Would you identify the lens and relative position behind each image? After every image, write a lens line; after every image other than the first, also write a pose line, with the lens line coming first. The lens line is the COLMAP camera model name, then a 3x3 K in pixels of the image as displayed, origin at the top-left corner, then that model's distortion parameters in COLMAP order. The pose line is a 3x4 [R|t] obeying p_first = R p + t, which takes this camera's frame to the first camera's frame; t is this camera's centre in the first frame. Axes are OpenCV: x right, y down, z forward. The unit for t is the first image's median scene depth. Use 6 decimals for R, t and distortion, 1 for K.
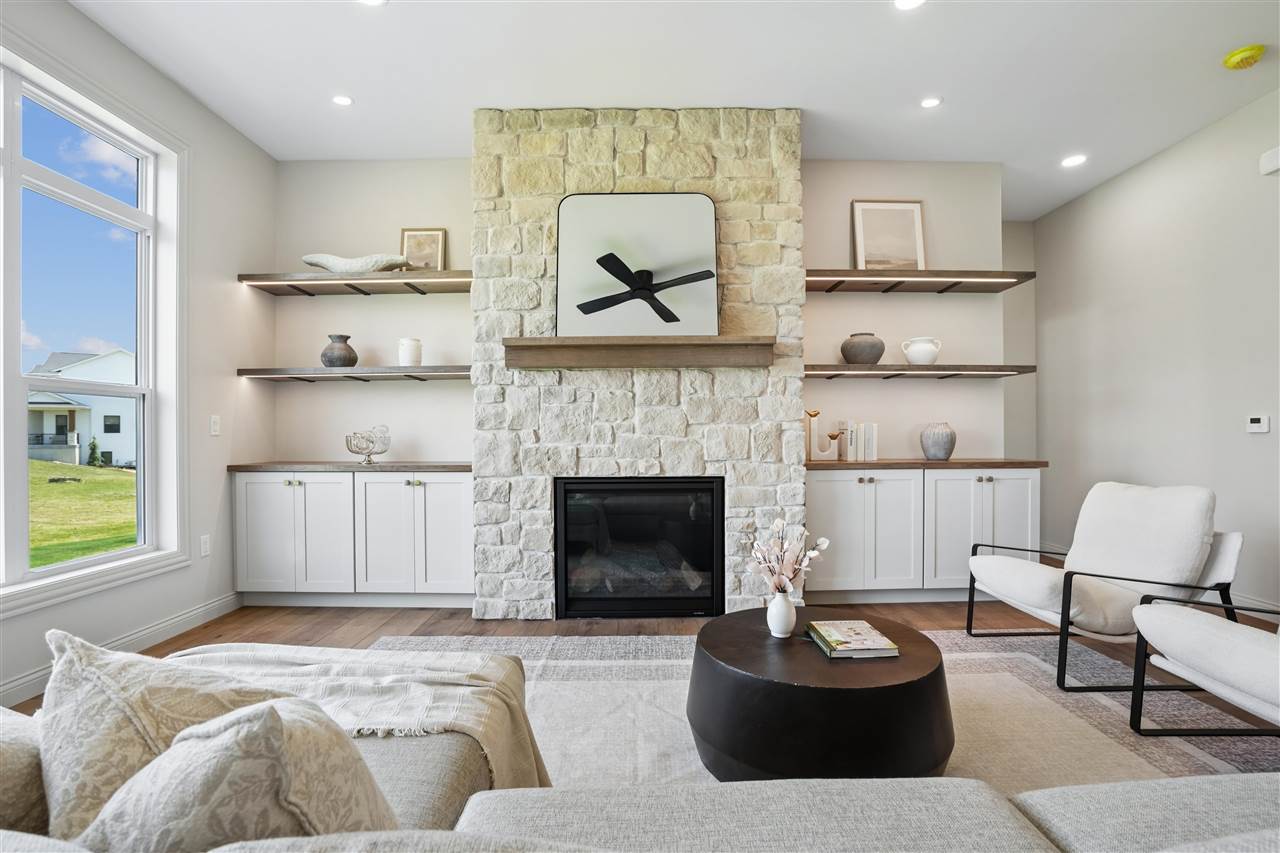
lens RADIAL K [[589.3, 0, 638.8], [0, 589.3, 431.6], [0, 0, 1]] dist [-0.036923, -0.000343]
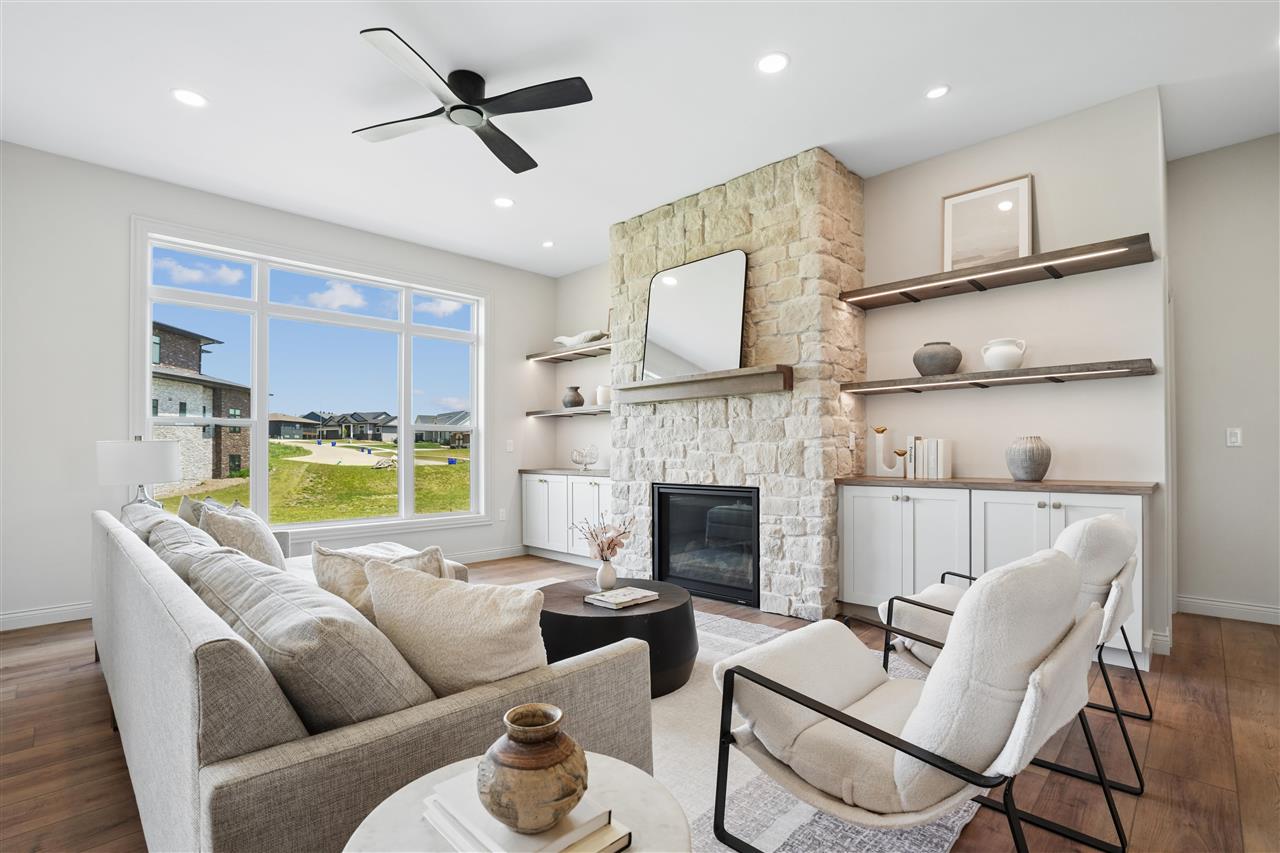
lens RADIAL K [[589.3, 0, 640.0], [0, 589.3, 439.1], [0, 0, 1]] dist [-0.036923, -0.000343]
pose [[0.718842, -0.014757, -0.695017, 0.781851], [0.008956, 0.999888, -0.011968, -0.007325], [0.695116, 0.002379, 0.718894, 0.002793]]
